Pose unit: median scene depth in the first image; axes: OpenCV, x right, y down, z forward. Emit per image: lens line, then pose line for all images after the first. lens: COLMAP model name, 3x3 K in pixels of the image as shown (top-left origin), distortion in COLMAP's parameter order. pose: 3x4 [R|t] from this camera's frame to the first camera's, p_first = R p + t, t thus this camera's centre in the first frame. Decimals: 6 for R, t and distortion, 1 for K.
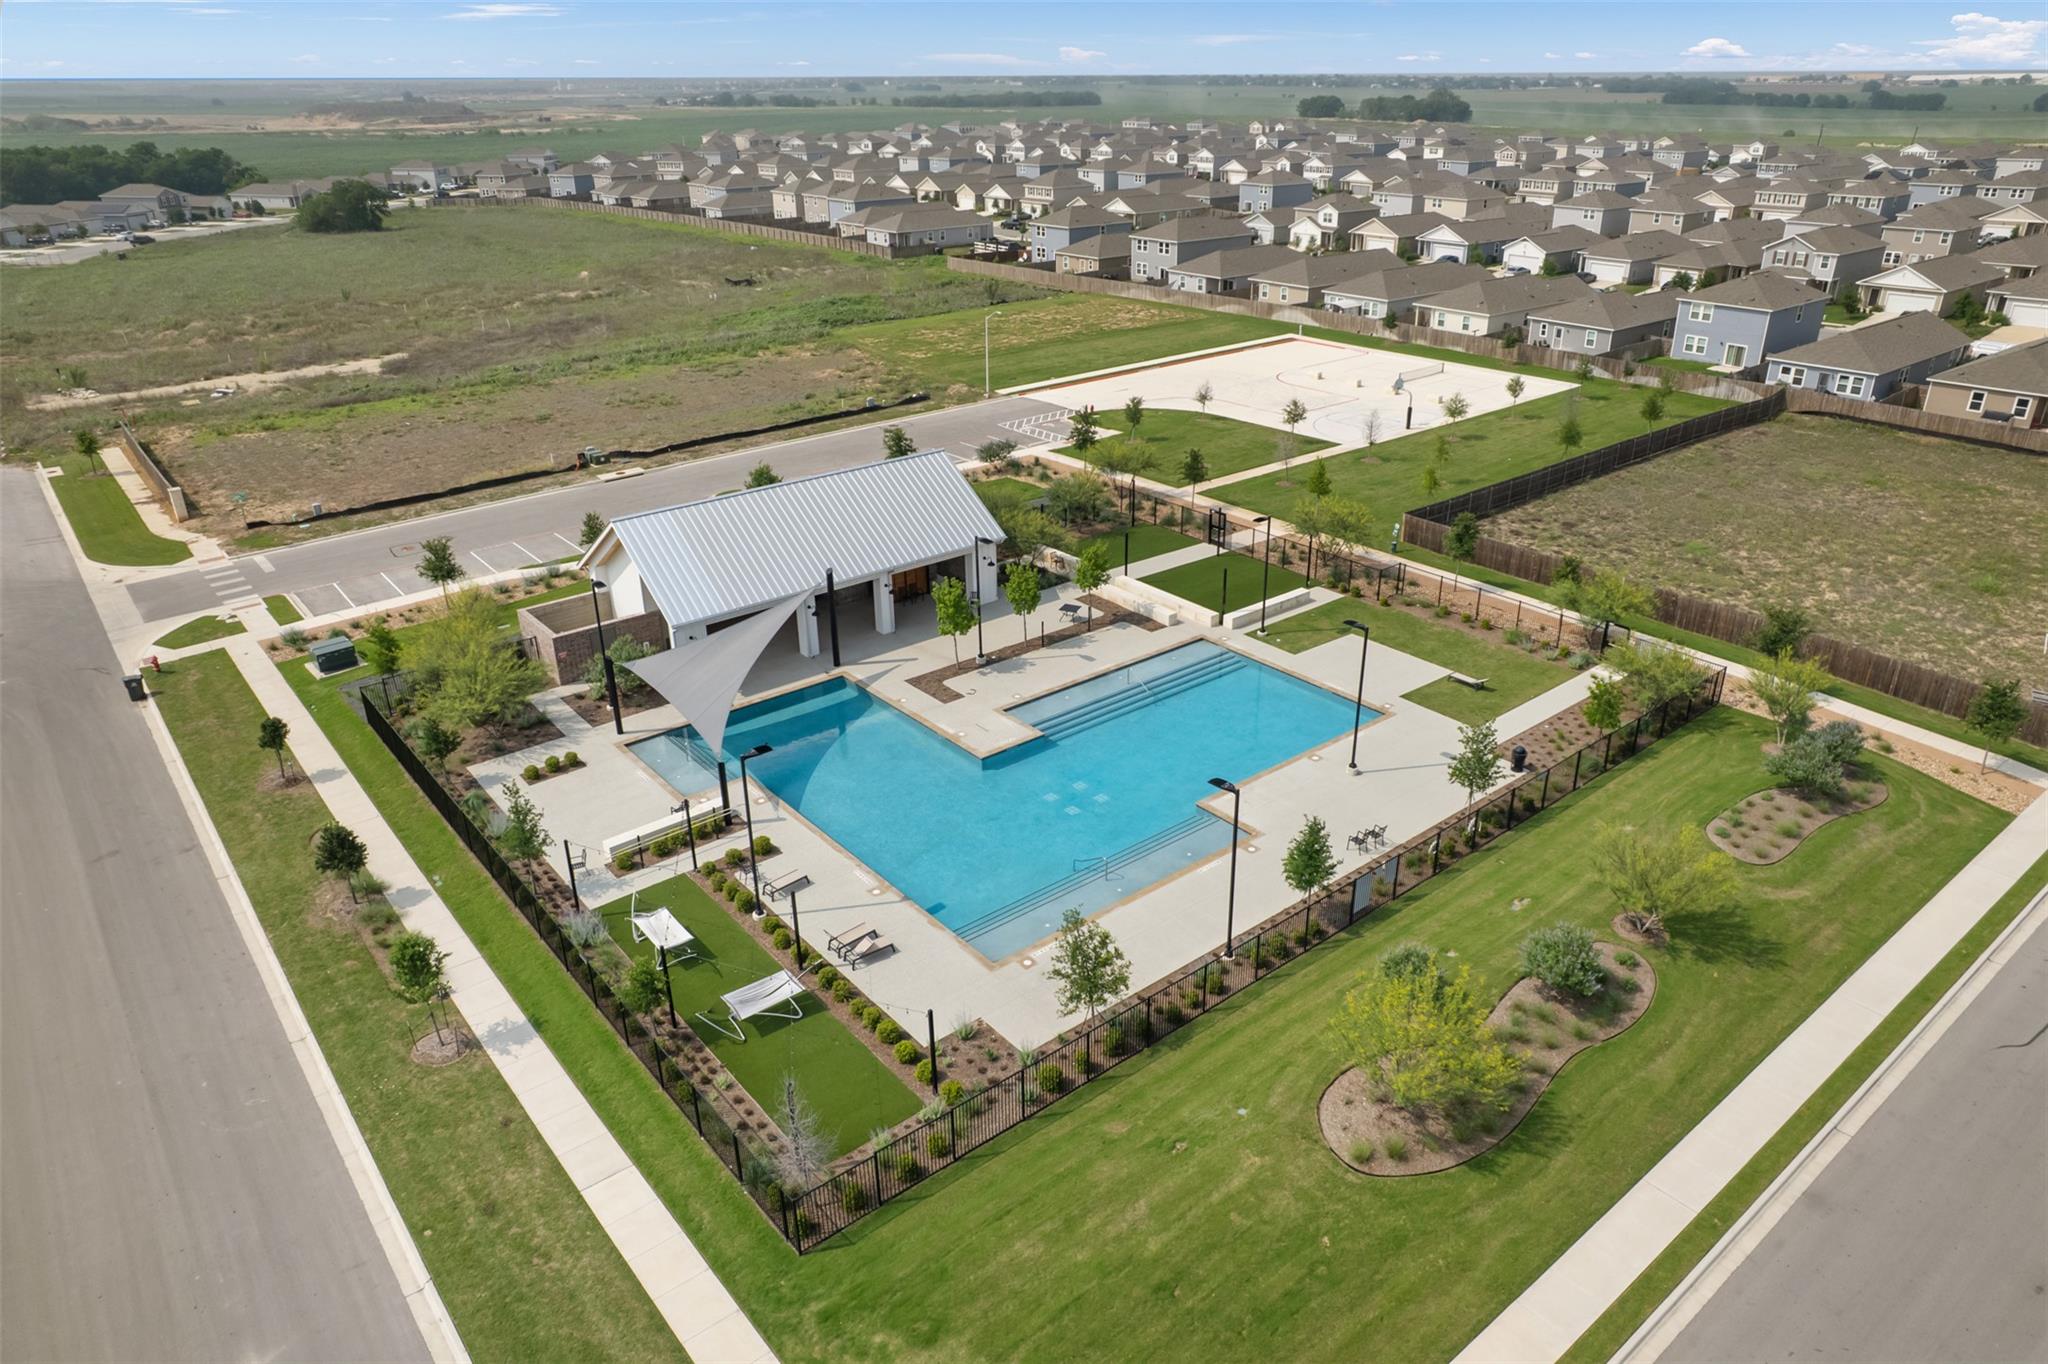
lens RADIAL K [[1330.0, 0, 1024.0], [0, 1330.0, 682.0], [0, 0, 1]] dist [-0.041185, -0.000487]
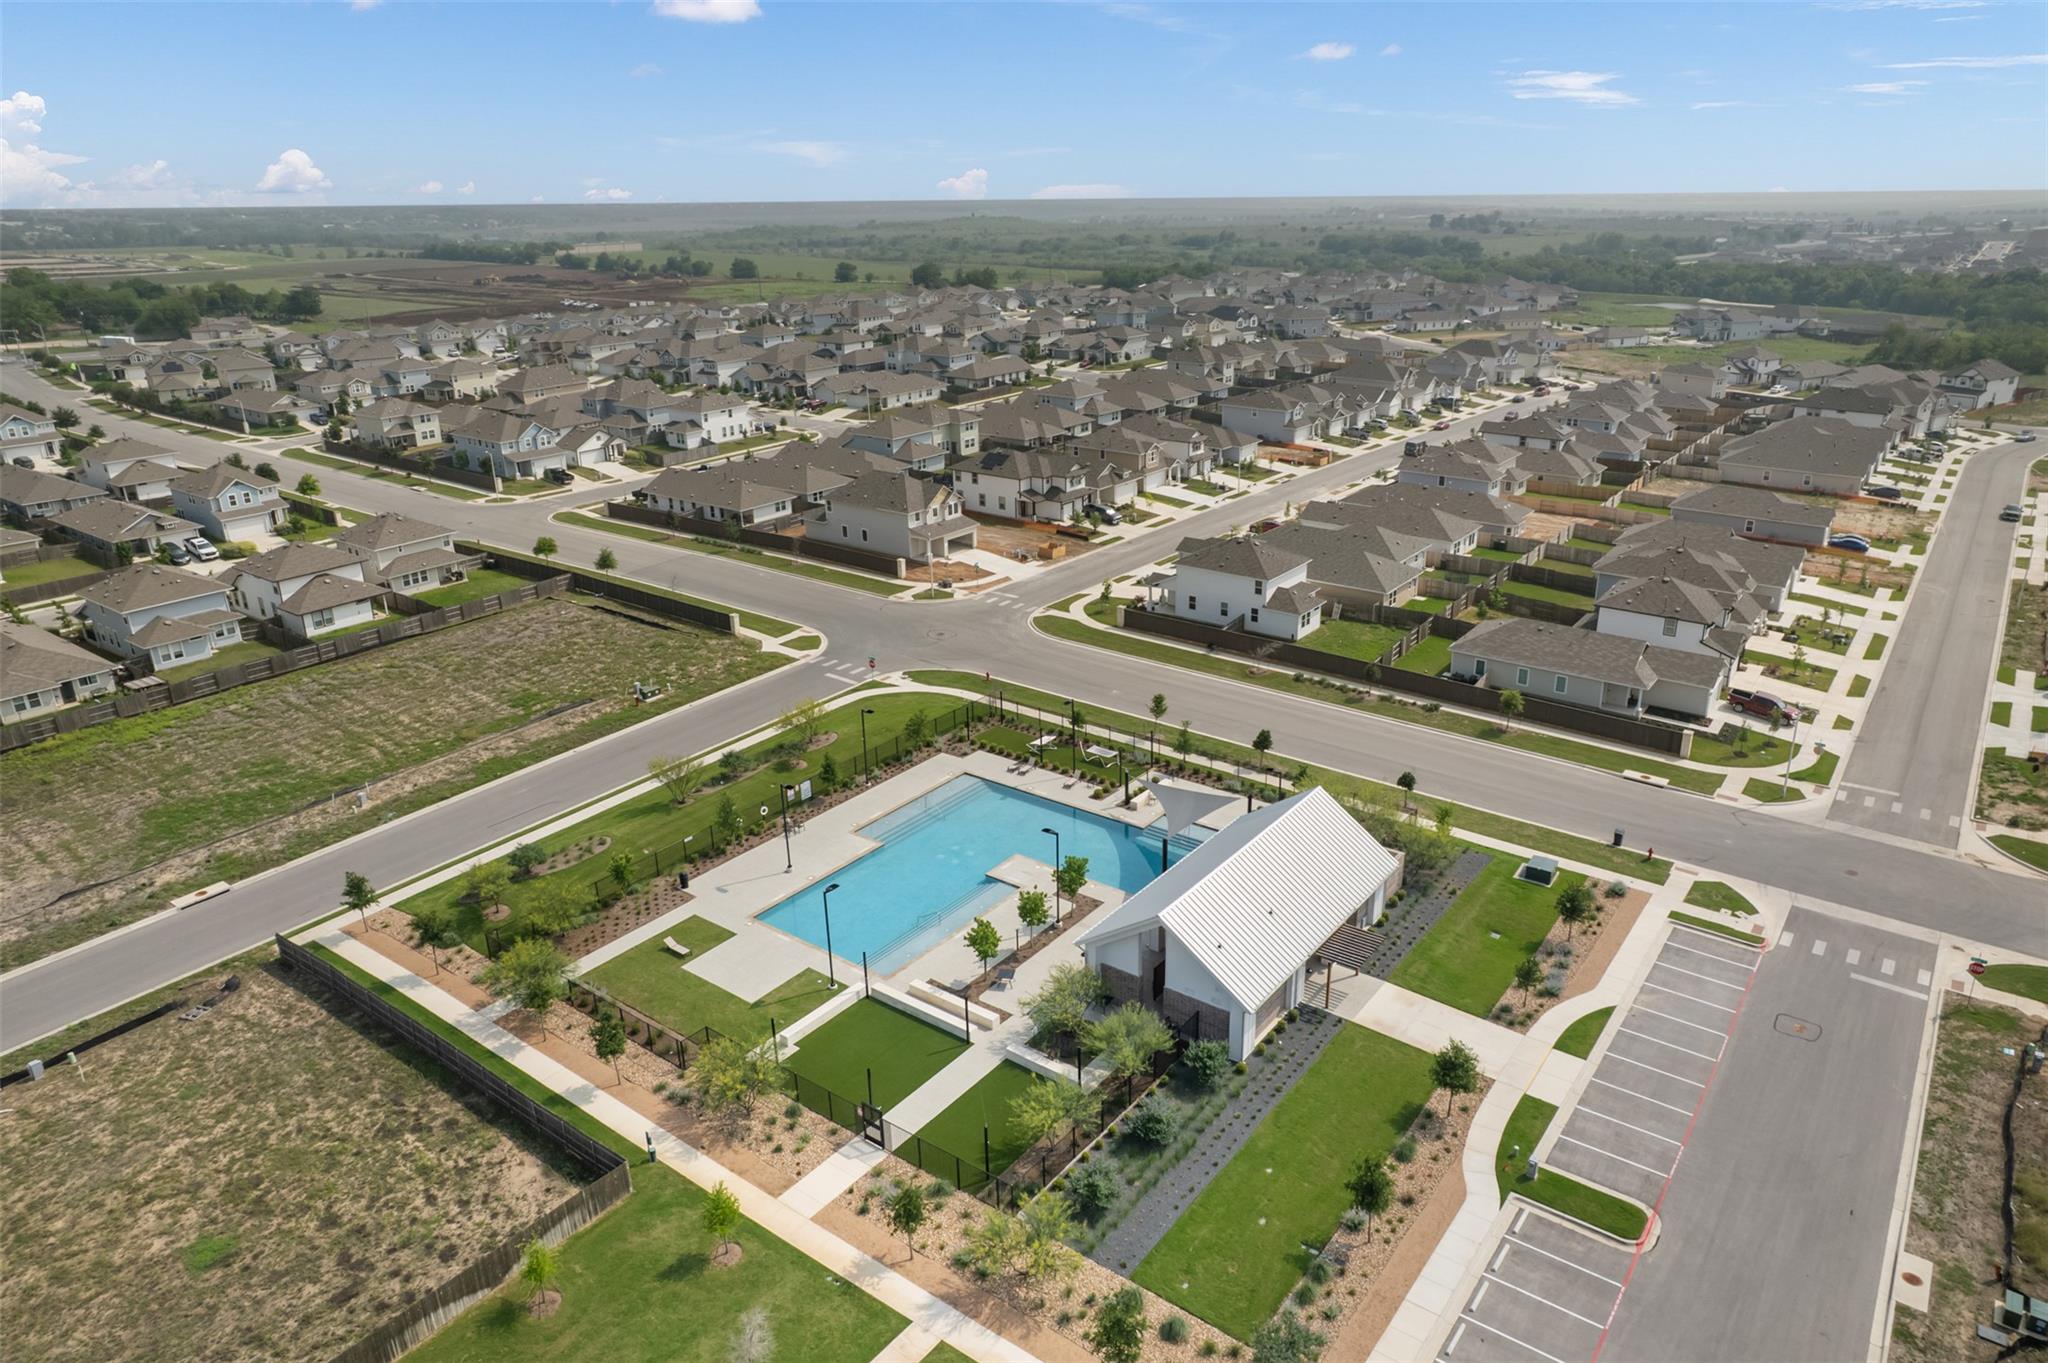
lens RADIAL K [[1330.2, 0, 1024.0], [0, 1330.2, 681.5], [0, 0, 1]] dist [0.000360, 0.000100]
pose [[-0.968911, 0.100079, -0.226265, 0.253856], [-0.092868, 0.700548, 0.707537, -1.030160], [0.229319, 0.706553, -0.669474, 1.610876]]
